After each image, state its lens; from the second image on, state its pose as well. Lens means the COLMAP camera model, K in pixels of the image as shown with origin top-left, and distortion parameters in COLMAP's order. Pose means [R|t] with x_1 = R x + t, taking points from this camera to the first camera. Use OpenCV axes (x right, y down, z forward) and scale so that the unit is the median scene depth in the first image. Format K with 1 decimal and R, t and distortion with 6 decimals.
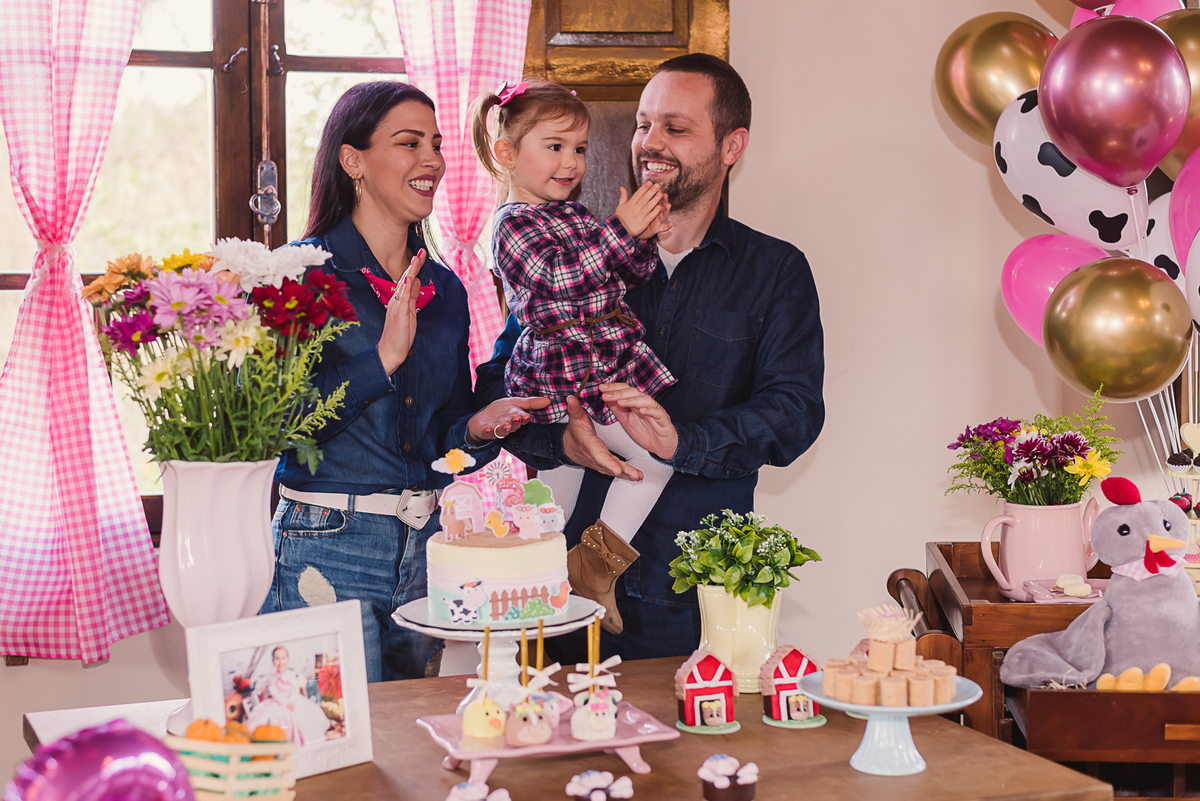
lens RADIAL K [[1968.9, 0, 521.5], [0, 1968.9, 401.4], [0, 0, 1]] dist [0.002166, 0.113637]
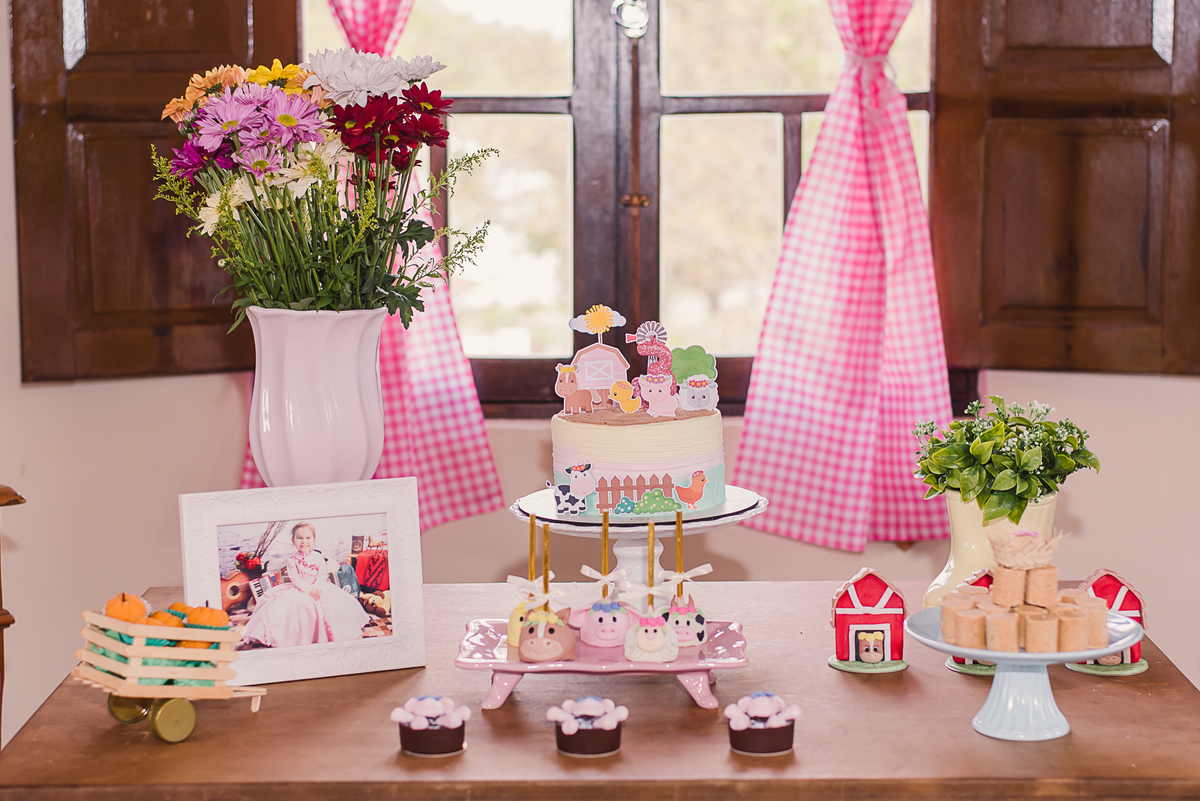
lens RADIAL K [[2420.4, 0, 600.5], [0, 2420.4, 401.5], [0, 0, 1]] dist [0.017376, -0.048289]
pose [[0.933157, 0.044704, -0.356679, 0.341464], [-0.025153, 0.997925, 0.059268, 0.004840], [0.358589, -0.046335, 0.932345, 0.058182]]
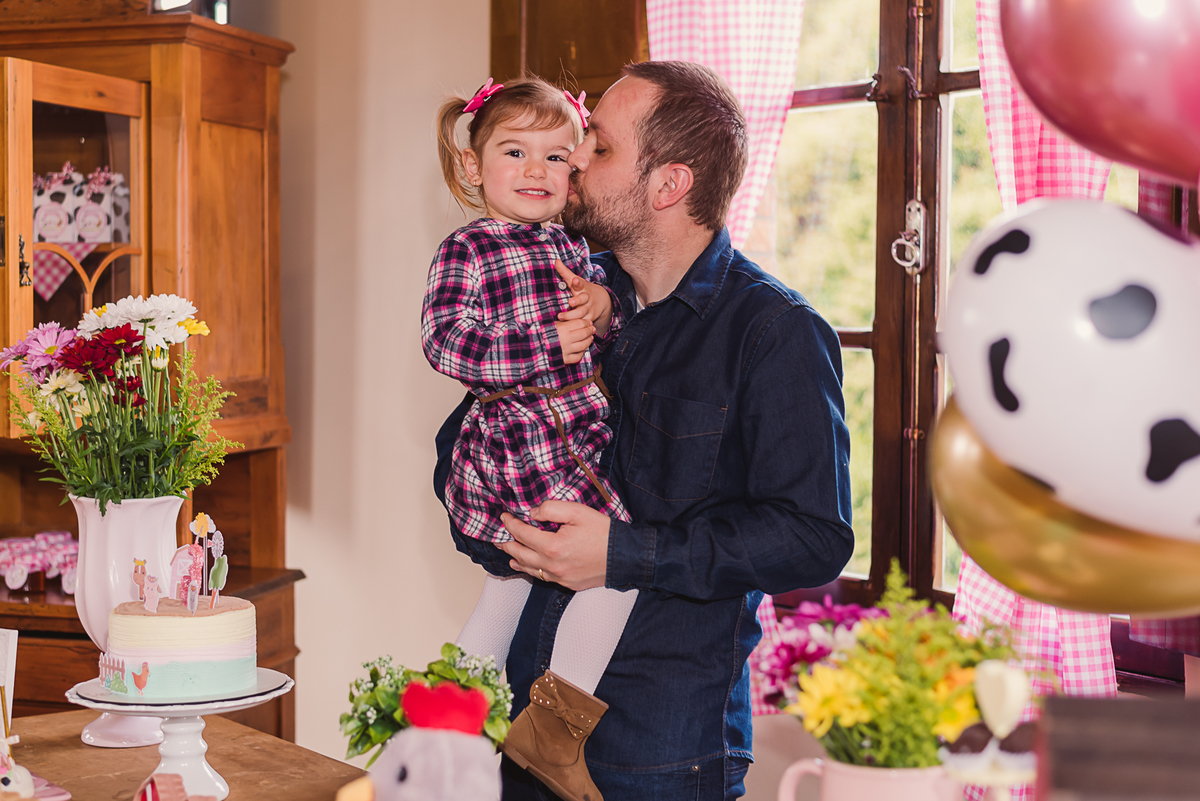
lens RADIAL K [[1942.8, 0, 564.8], [0, 1942.8, 372.7], [0, 0, 1]] dist [0.009390, -0.004686]
pose [[0.271825, 0.039511, -0.961535, 0.963775], [-0.074428, 0.997027, 0.019928, -0.079324], [0.959464, 0.066148, 0.273958, 0.938440]]
